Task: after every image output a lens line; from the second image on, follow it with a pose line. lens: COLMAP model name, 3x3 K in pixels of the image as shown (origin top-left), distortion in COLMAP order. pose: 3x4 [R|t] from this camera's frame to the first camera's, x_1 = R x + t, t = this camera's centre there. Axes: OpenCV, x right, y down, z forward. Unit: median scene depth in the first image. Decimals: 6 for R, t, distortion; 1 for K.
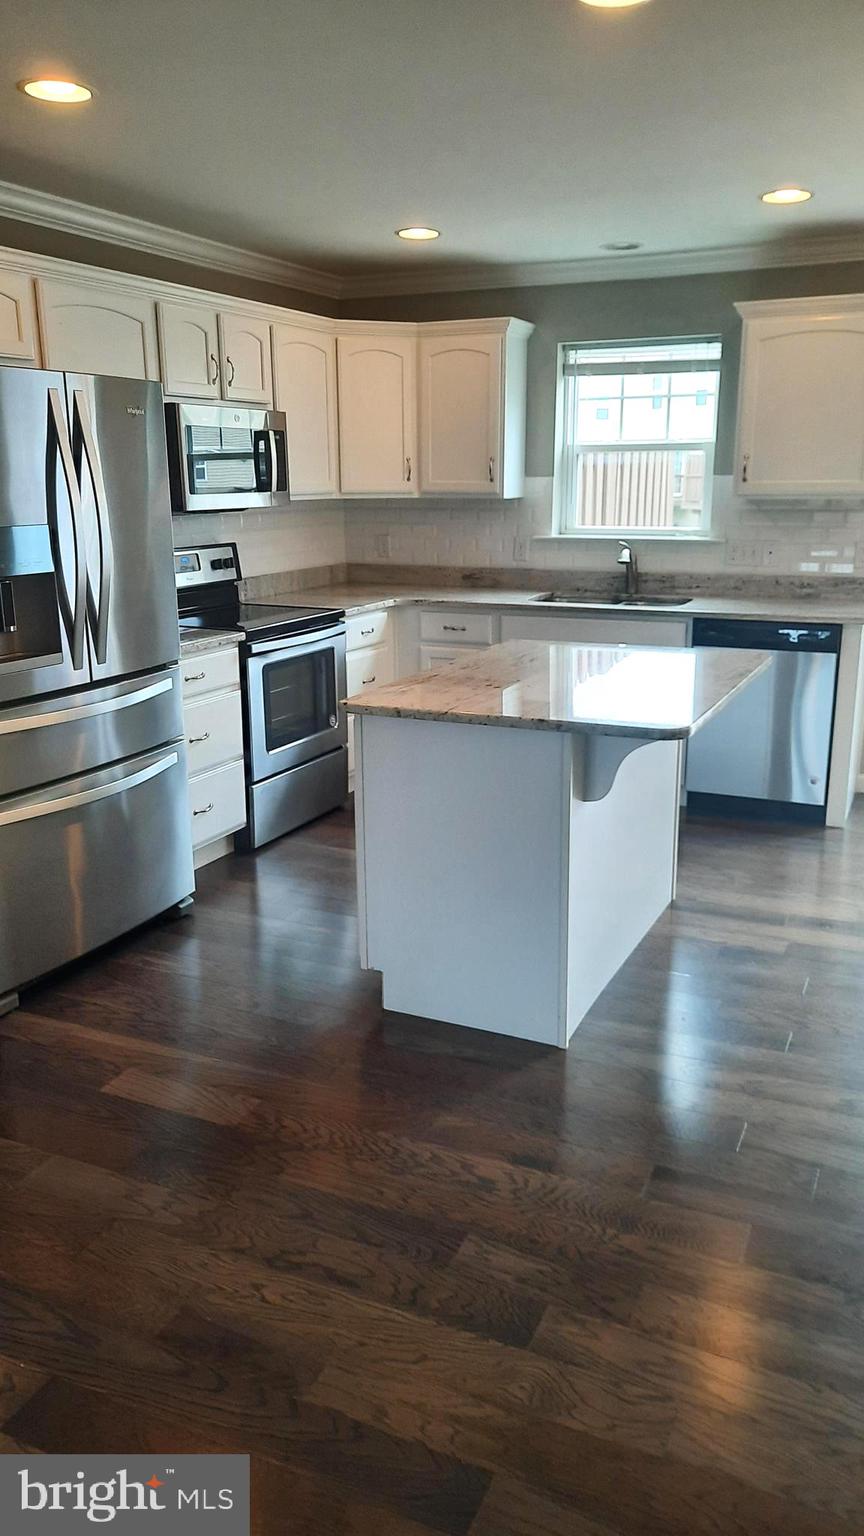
lens RADIAL K [[1149.3, 0, 432.0], [0, 1149.3, 768.0], [0, 0, 1]] dist [0.013856, -0.006973]
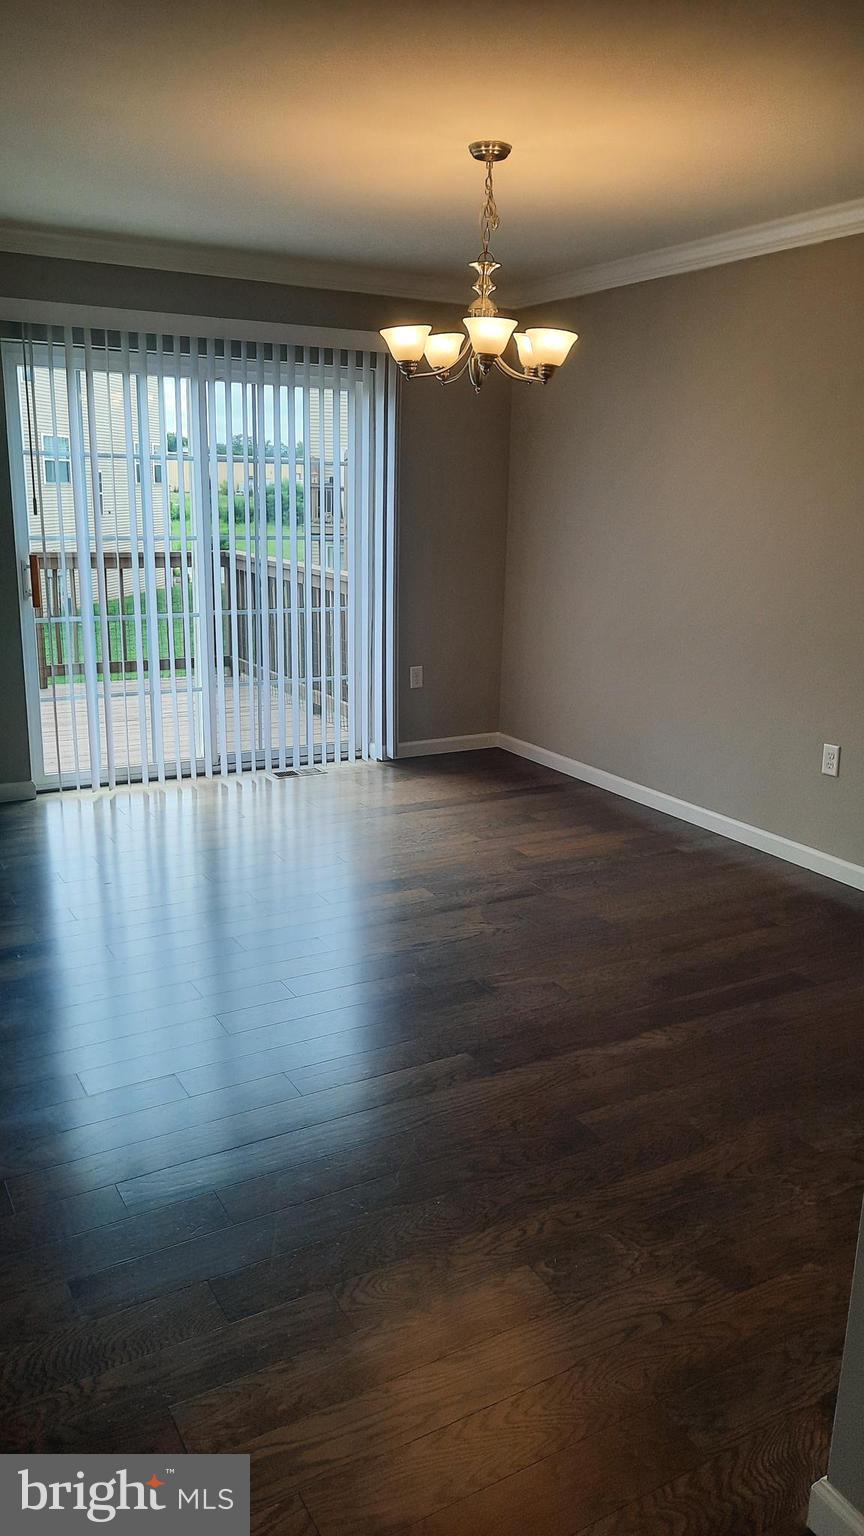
lens RADIAL K [[1149.3, 0, 432.0], [0, 1149.3, 768.0], [0, 0, 1]] dist [0.013856, -0.006973]
pose [[0.582332, -0.188785, 0.790727, -0.306530], [0.186475, 0.977748, 0.096106, -0.068013], [-0.791275, 0.091485, 0.604578, 0.299734]]
